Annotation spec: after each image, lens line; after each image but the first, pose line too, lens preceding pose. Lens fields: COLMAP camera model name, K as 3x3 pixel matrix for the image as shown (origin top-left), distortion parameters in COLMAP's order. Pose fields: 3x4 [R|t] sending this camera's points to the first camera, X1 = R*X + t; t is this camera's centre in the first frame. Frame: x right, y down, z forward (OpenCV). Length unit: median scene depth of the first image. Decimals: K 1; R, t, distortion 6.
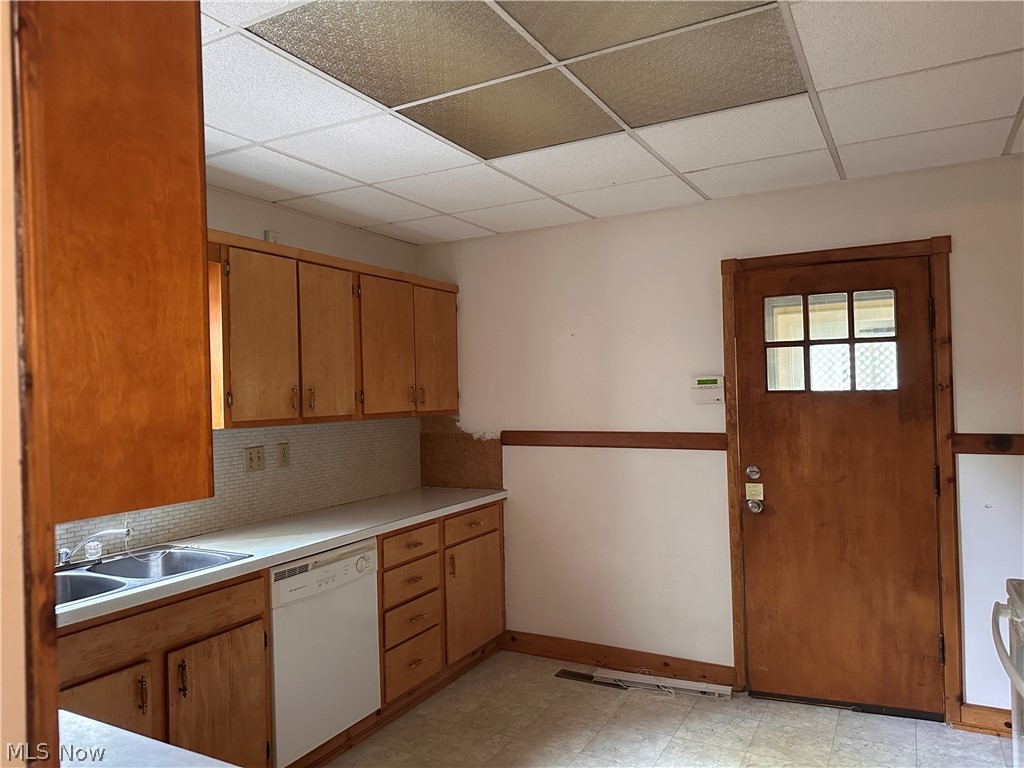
lens RADIAL K [[715.5, 0, 516.4], [0, 715.5, 392.4], [0, 0, 1]] dist [0.066377, -0.089318]
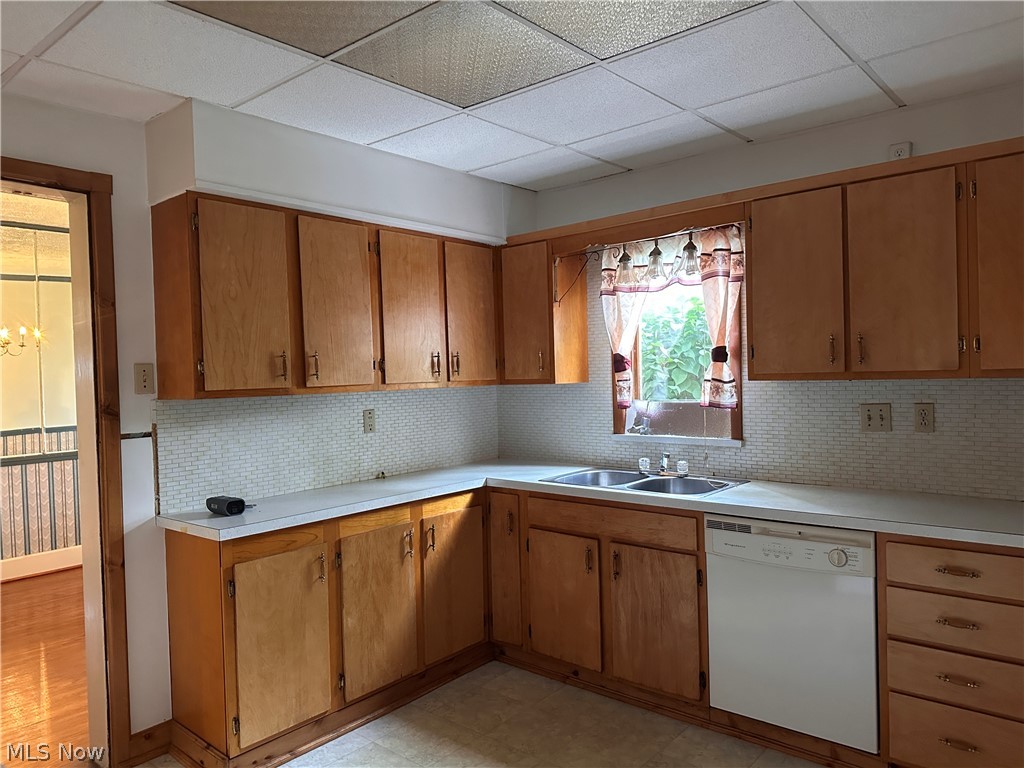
lens RADIAL K [[715.5, 0, 516.0], [0, 715.5, 383.9], [0, 0, 1]] dist [0.066377, -0.089318]
pose [[-0.216067, 0.046334, -0.975279, 0.640557], [0.034038, 0.998624, 0.039903, 0.002377], [0.975785, -0.024575, -0.217347, 0.837794]]
